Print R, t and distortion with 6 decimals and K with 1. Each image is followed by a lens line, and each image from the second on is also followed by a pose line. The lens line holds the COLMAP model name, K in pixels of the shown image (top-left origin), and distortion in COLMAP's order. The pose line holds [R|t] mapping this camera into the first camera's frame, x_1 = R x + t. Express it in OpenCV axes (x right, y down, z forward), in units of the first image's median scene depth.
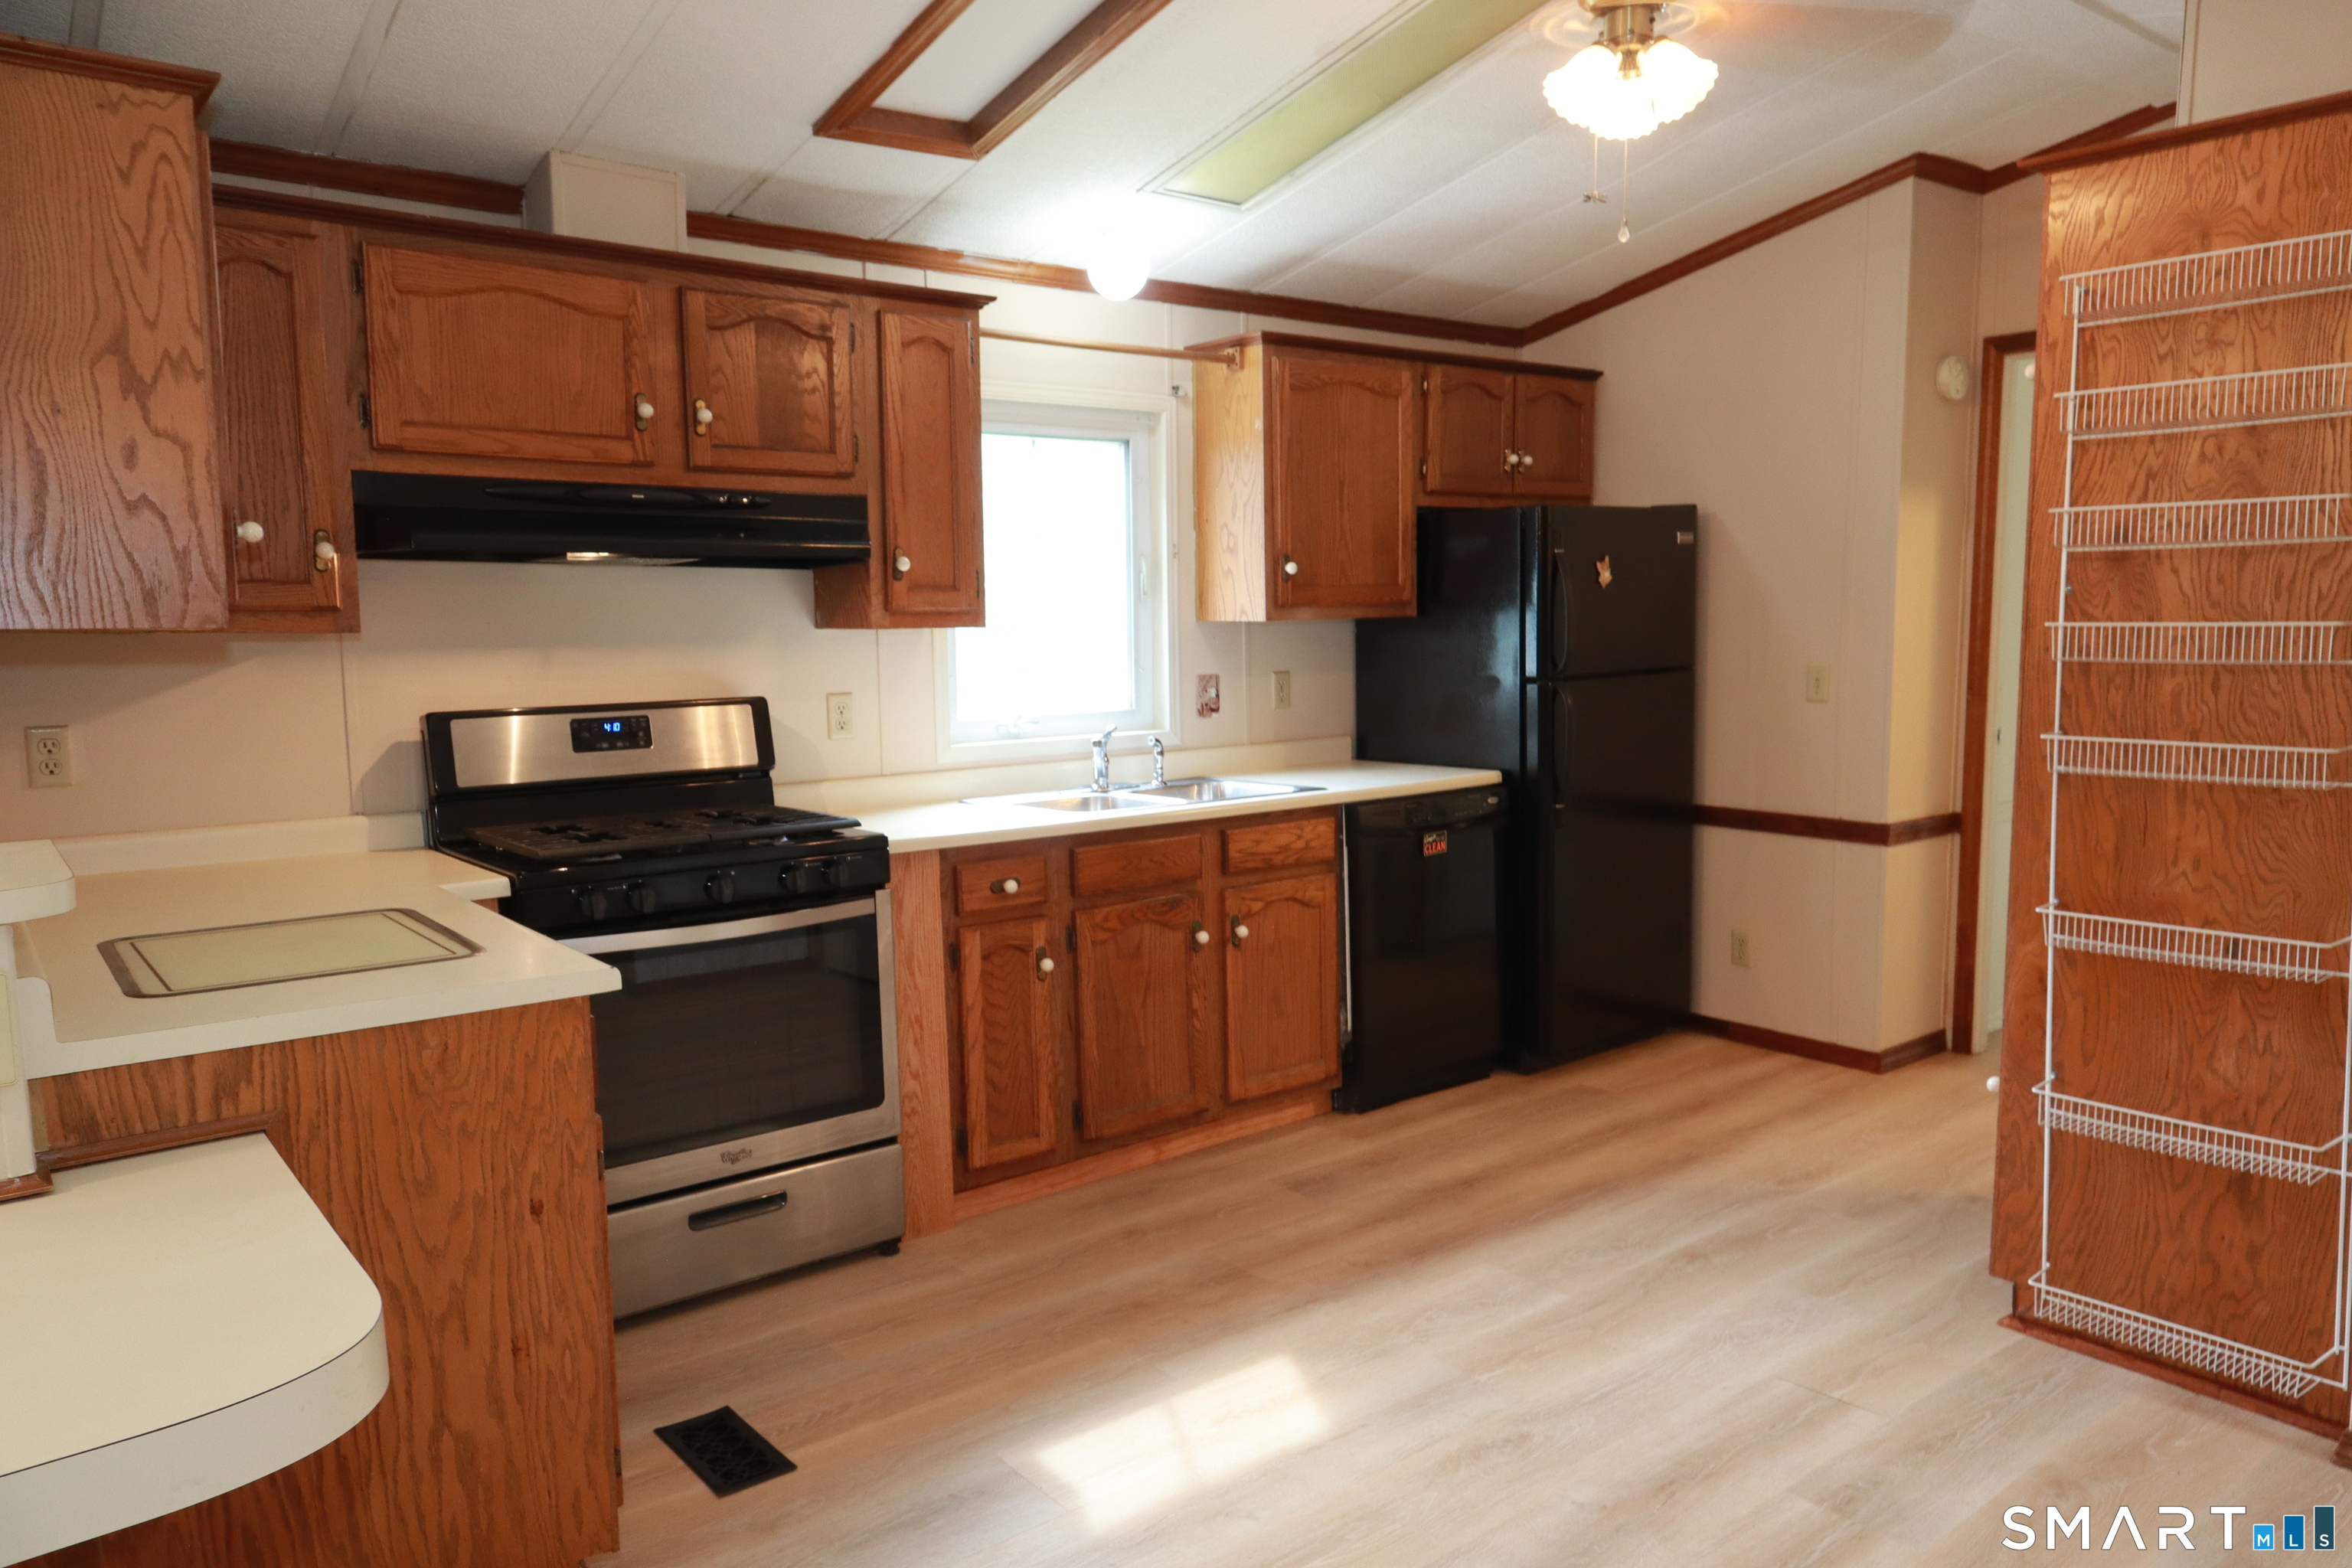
lens RADIAL K [[1590.1, 0, 1187.0], [0, 1590.1, 793.1], [0, 0, 1]] dist [-0.001336, -0.001024]
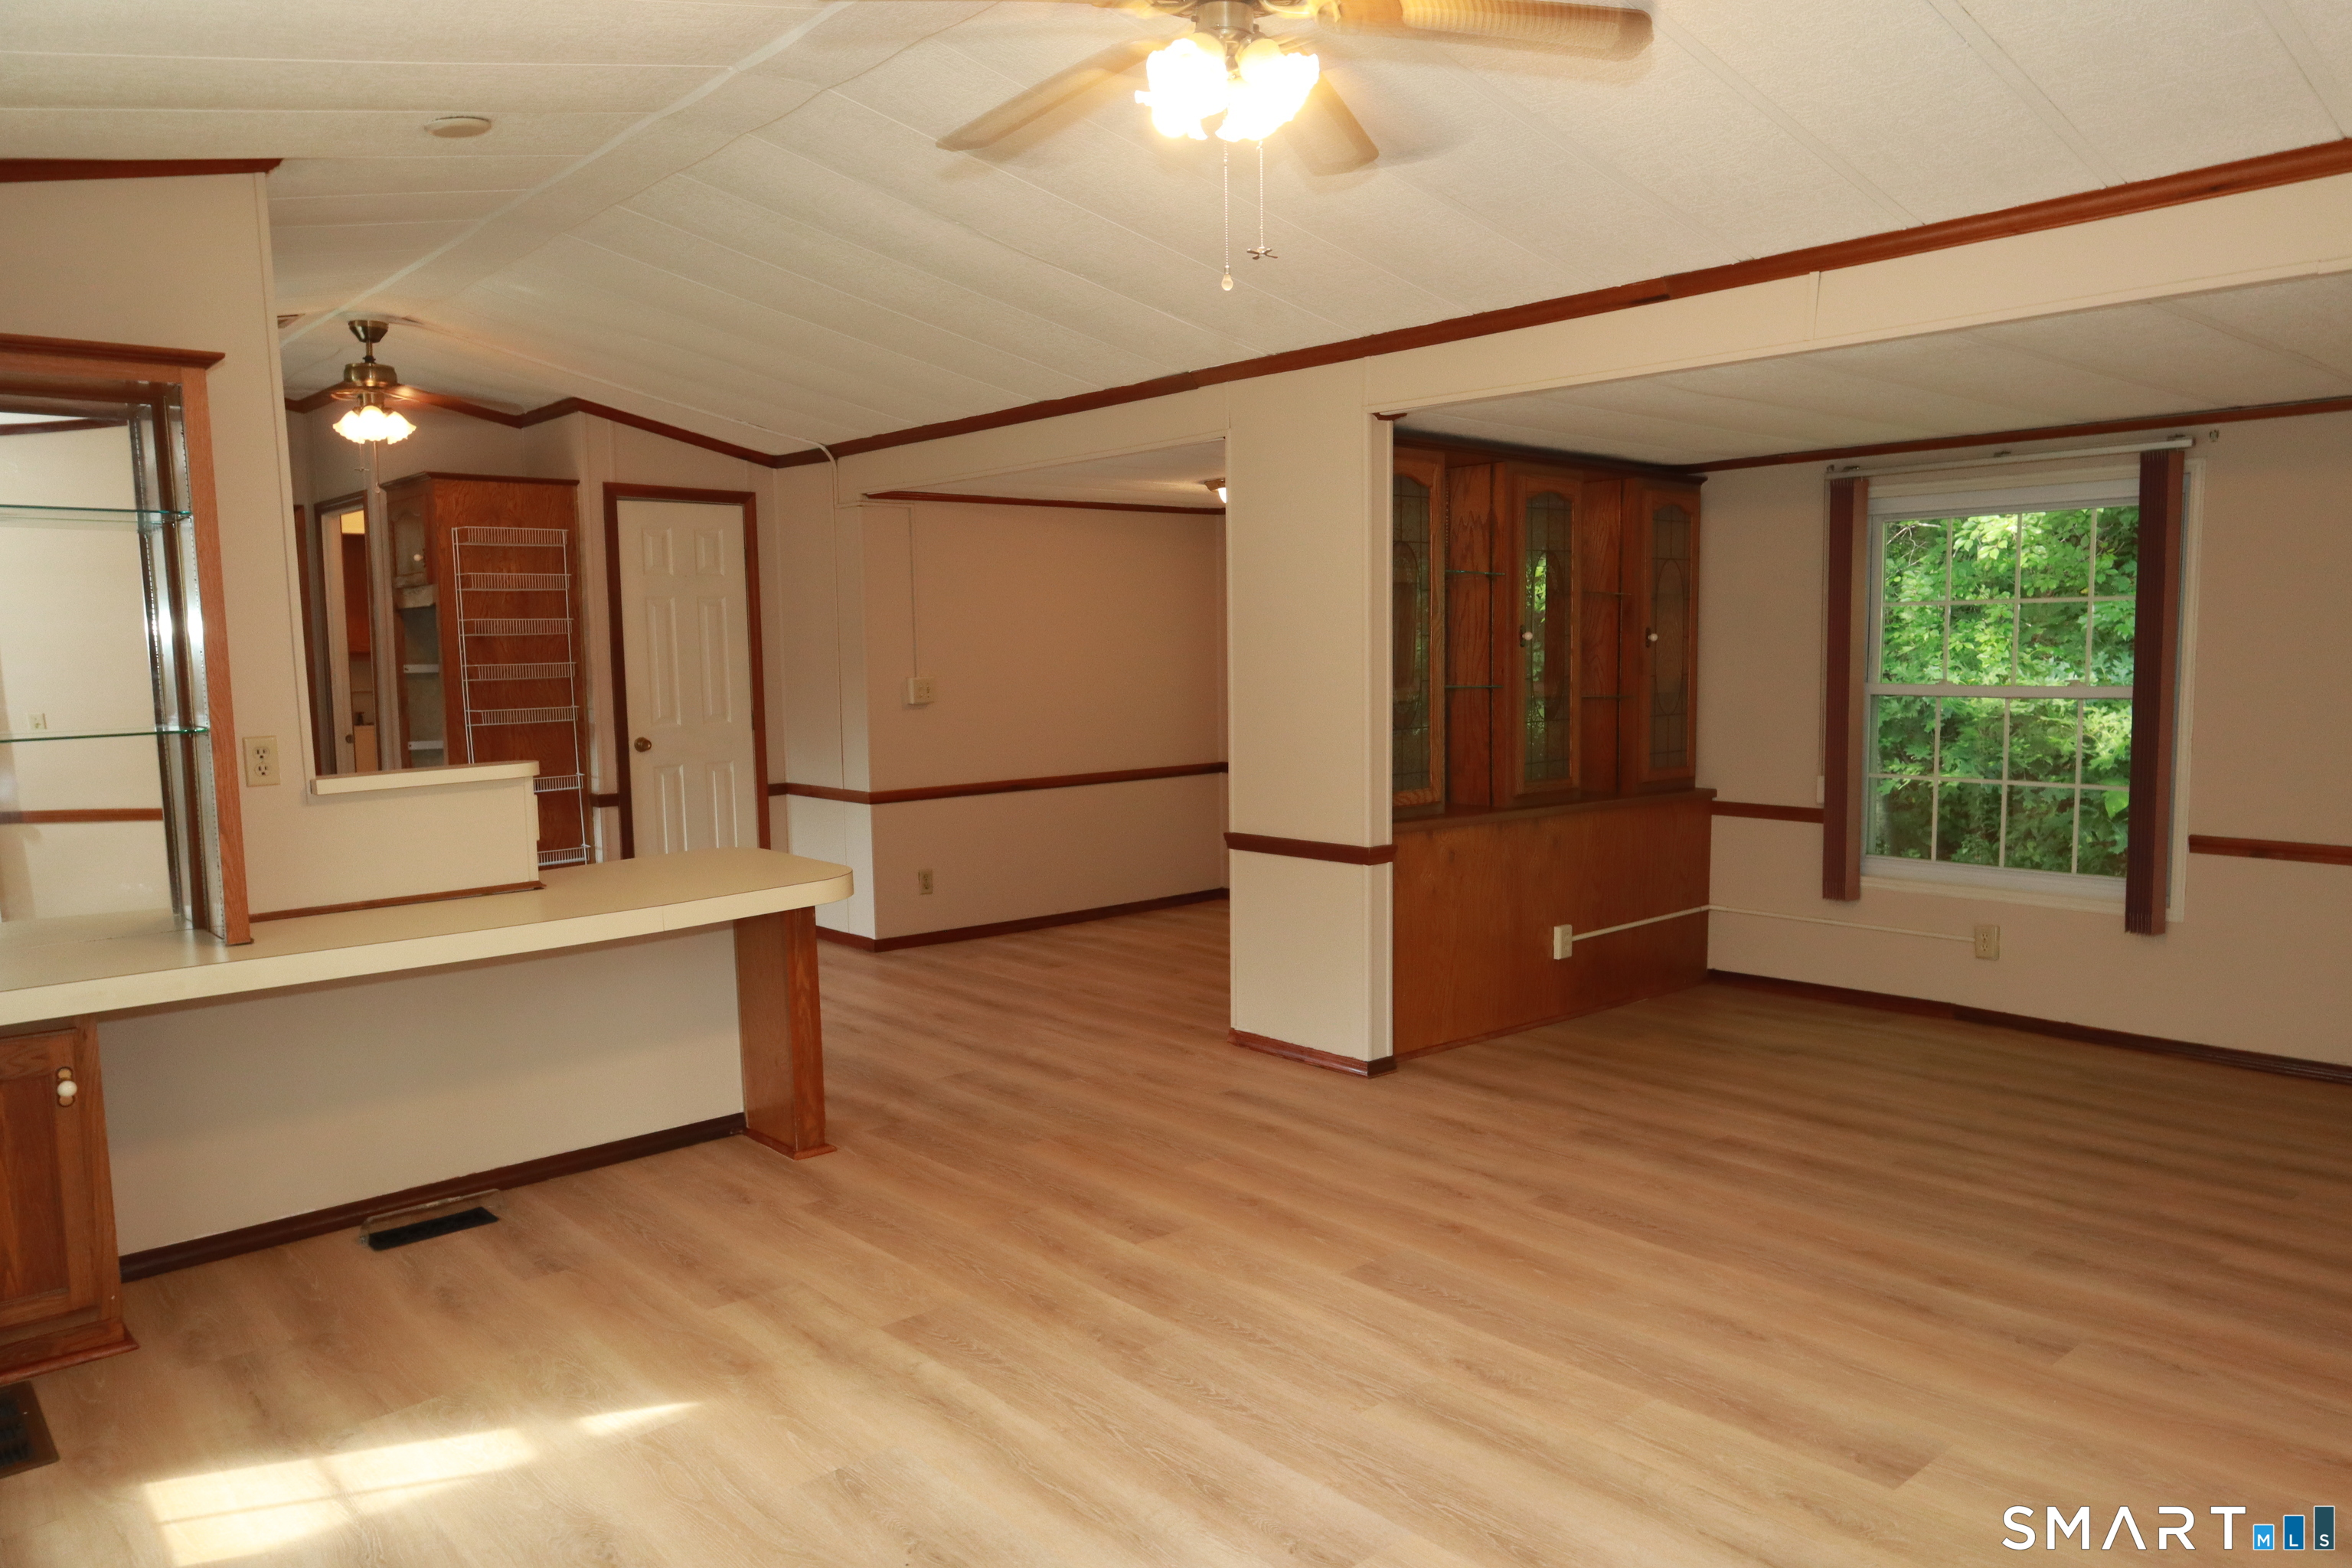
lens RADIAL K [[1590.1, 0, 1187.0], [0, 1590.1, 793.1], [0, 0, 1]] dist [-0.001336, -0.001024]
pose [[-0.050041, -0.084268, 0.995186, -1.616450], [0.132926, 0.987008, 0.090259, 0.010888], [-0.989862, 0.136803, -0.038189, 0.025096]]
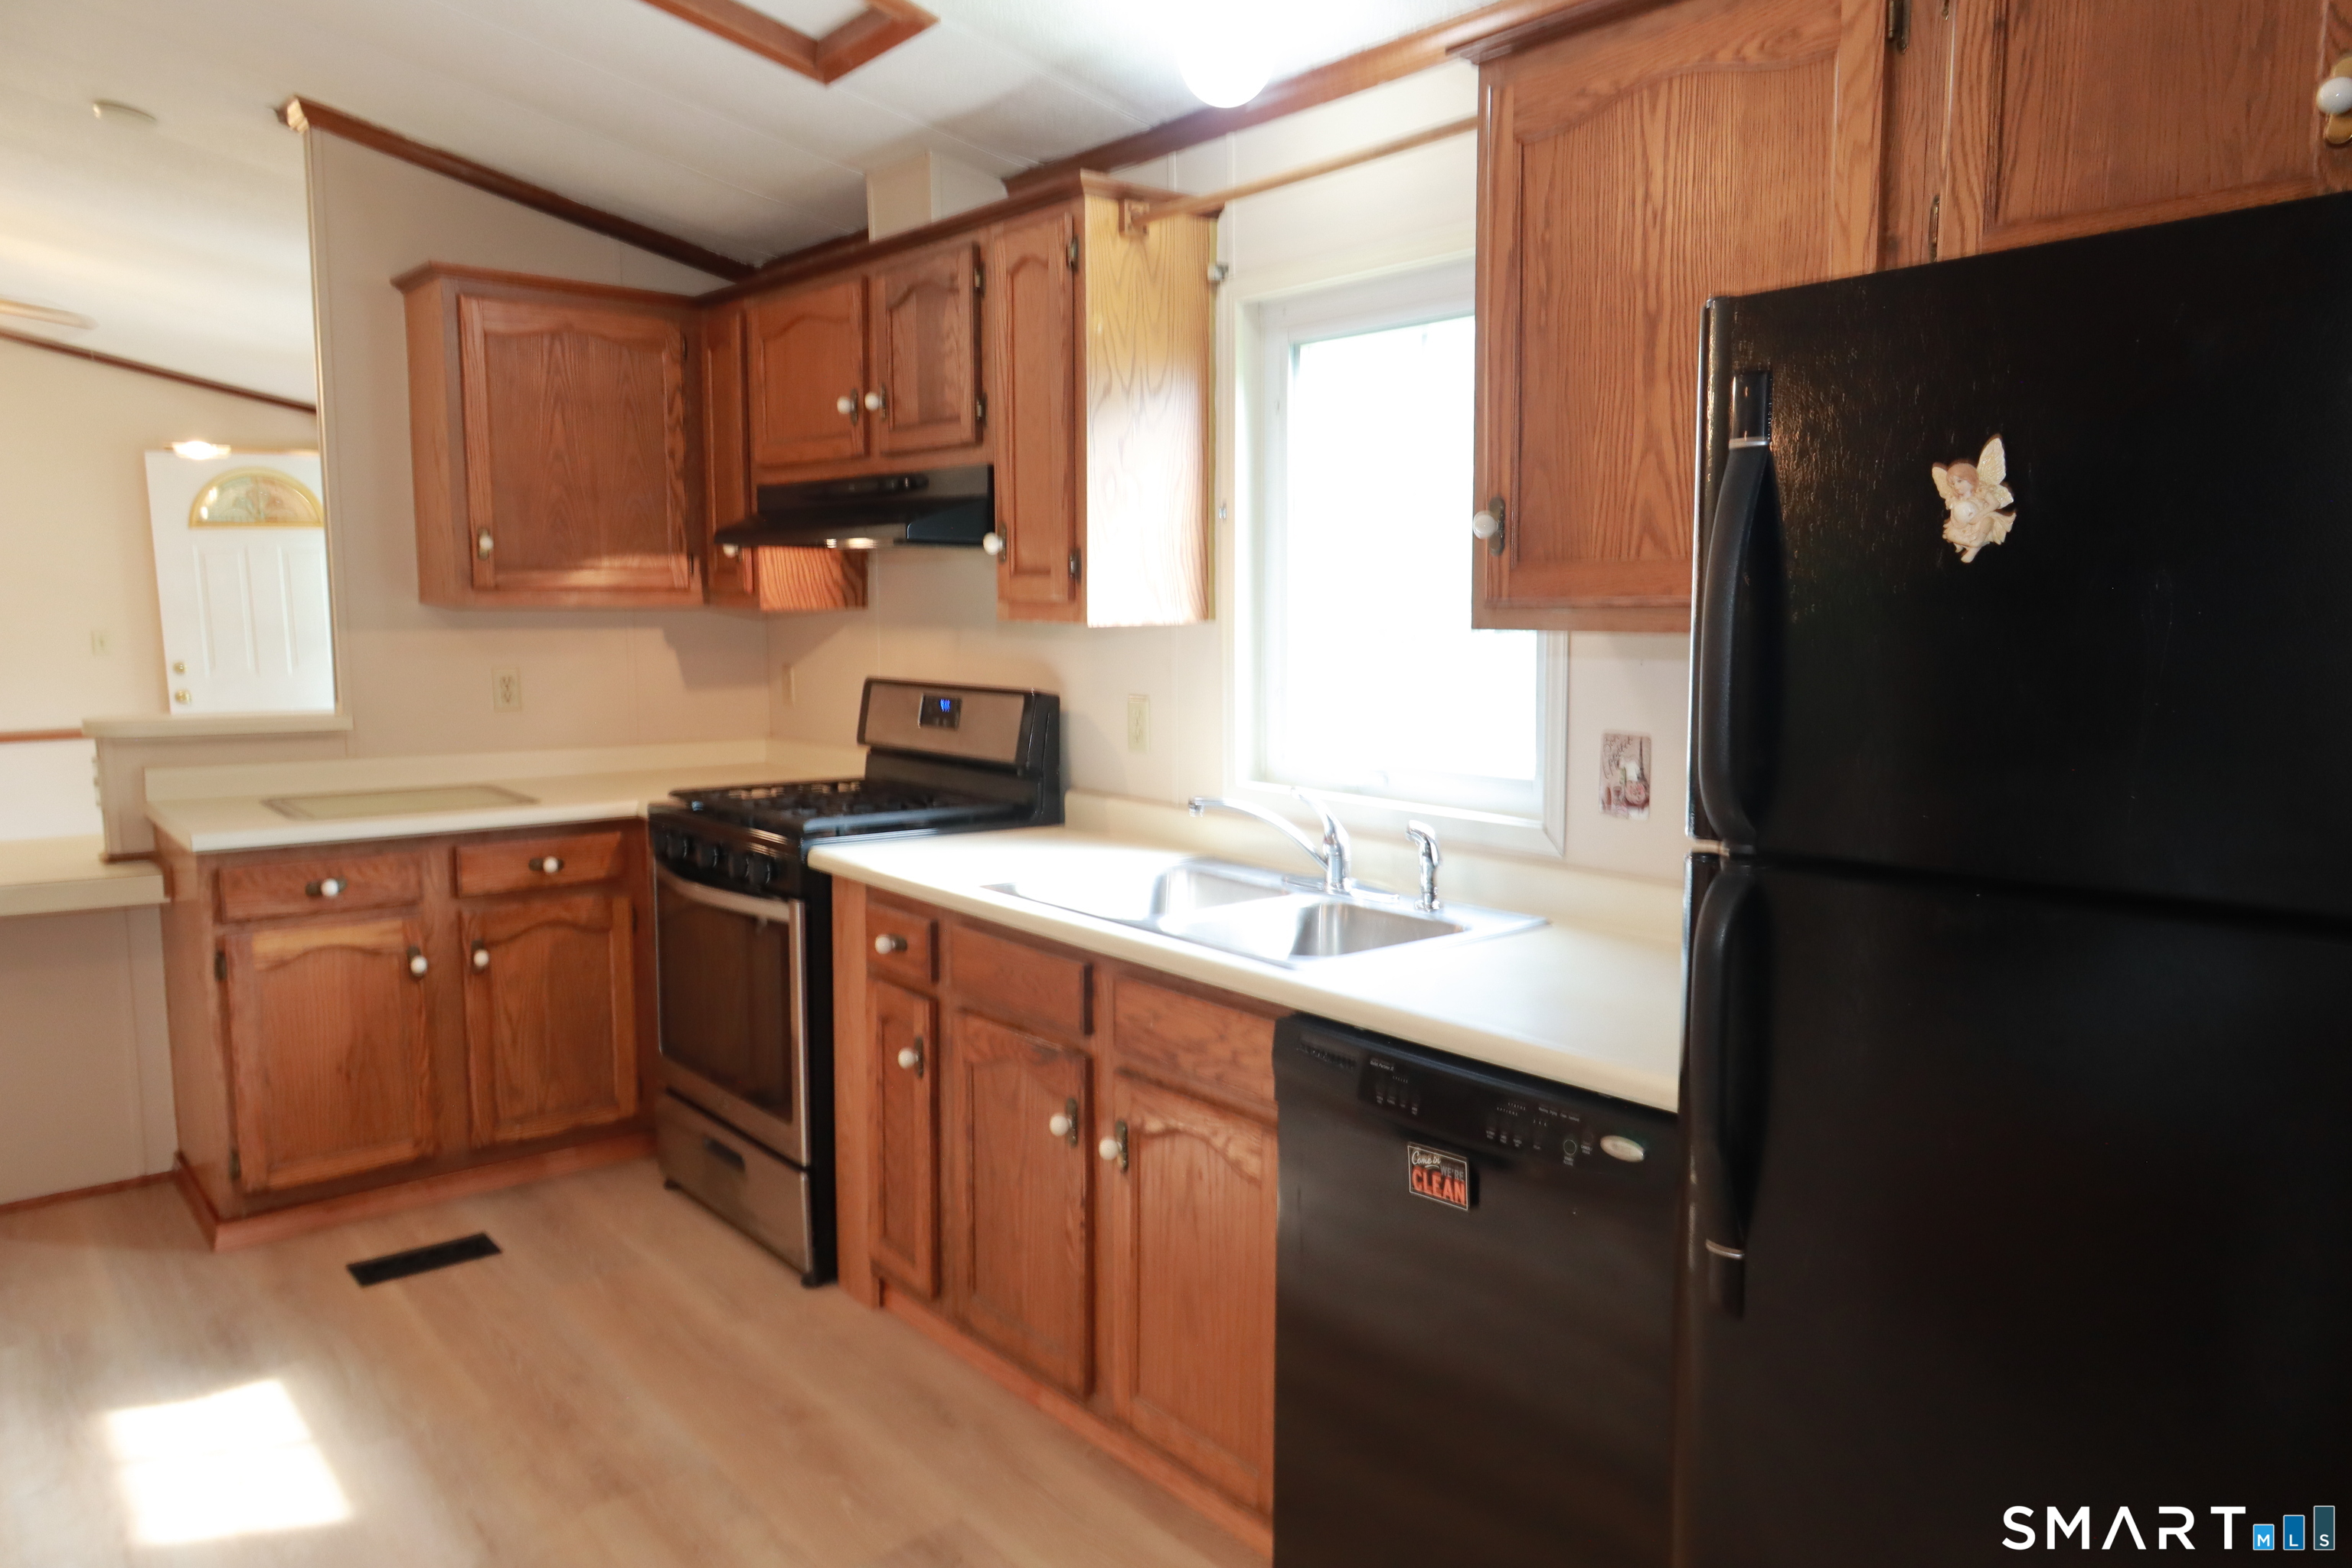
lens RADIAL K [[1584.7, 0, 1196.6], [0, 1584.7, 789.7], [0, 0, 1]] dist [-0.004185, 0.004271]
pose [[0.025310, 0.137934, -0.990118, 0.722533], [-0.113629, 0.984413, 0.134235, -0.153551], [0.993201, 0.109108, 0.040588, 1.184716]]
